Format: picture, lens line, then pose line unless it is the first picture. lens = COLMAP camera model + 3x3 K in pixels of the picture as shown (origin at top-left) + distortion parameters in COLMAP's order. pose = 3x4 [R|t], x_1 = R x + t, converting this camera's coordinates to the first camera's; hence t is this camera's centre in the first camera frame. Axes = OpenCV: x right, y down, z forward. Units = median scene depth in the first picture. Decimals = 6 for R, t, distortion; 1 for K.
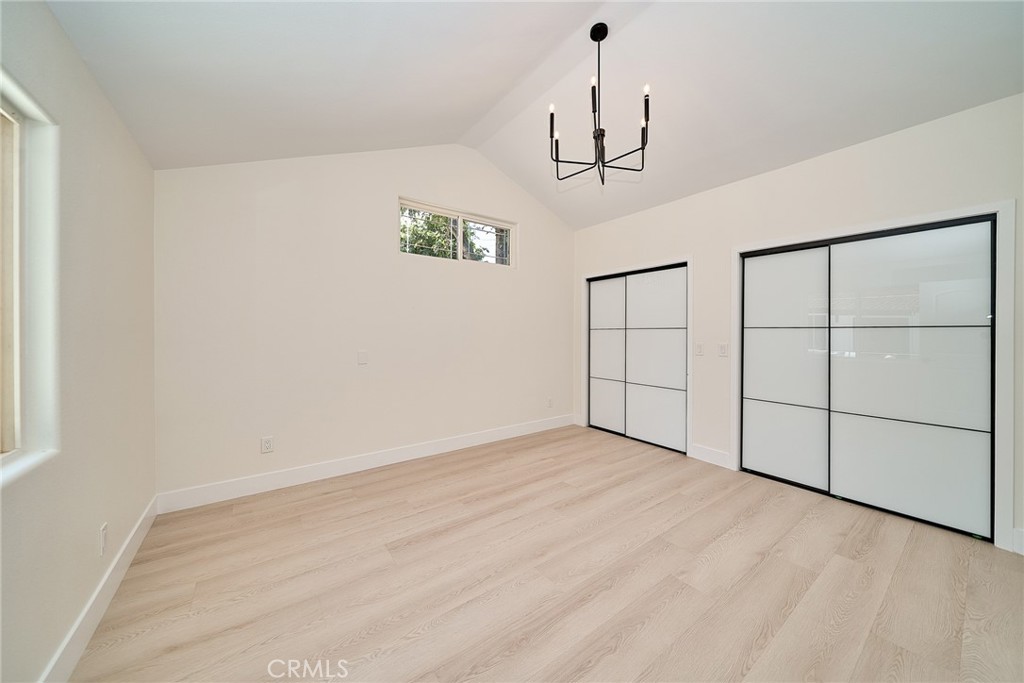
lens RADIAL K [[354.1, 0, 514.3], [0, 354.1, 339.2], [0, 0, 1]] dist [-0.000141, -0.000299]
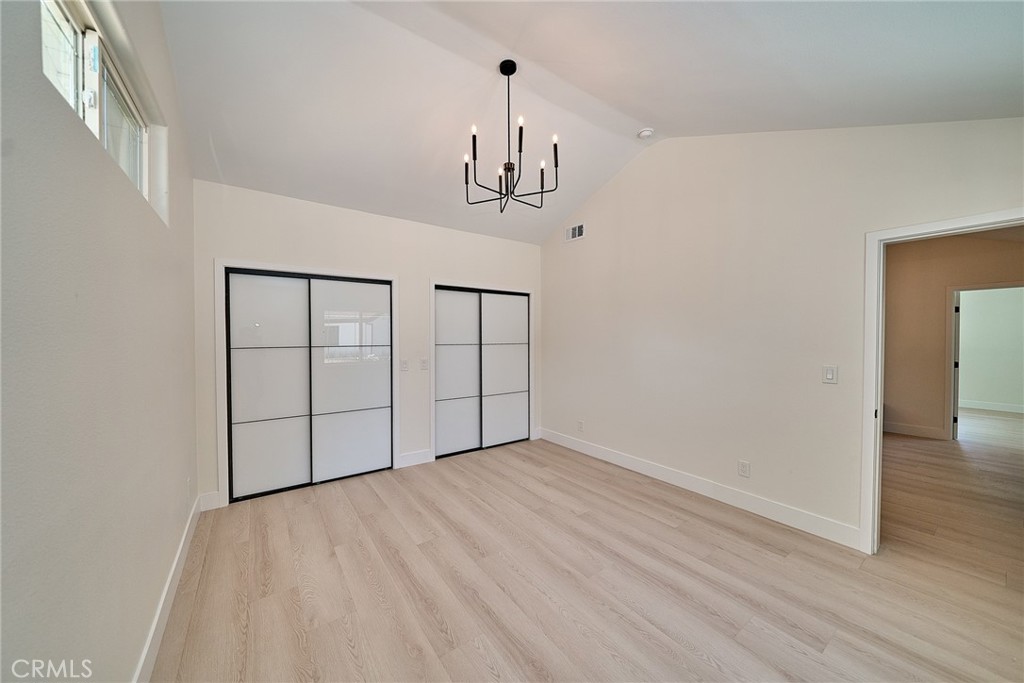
lens RADIAL K [[354.1, 0, 512.7], [0, 354.1, 337.6], [0, 0, 1]] dist [-0.000141, -0.000299]
pose [[0.016734, 0.000297, 0.999860, -0.663865], [0.027709, 0.999616, -0.000760, -0.053172], [-0.999476, 0.027717, 0.016719, 0.781555]]
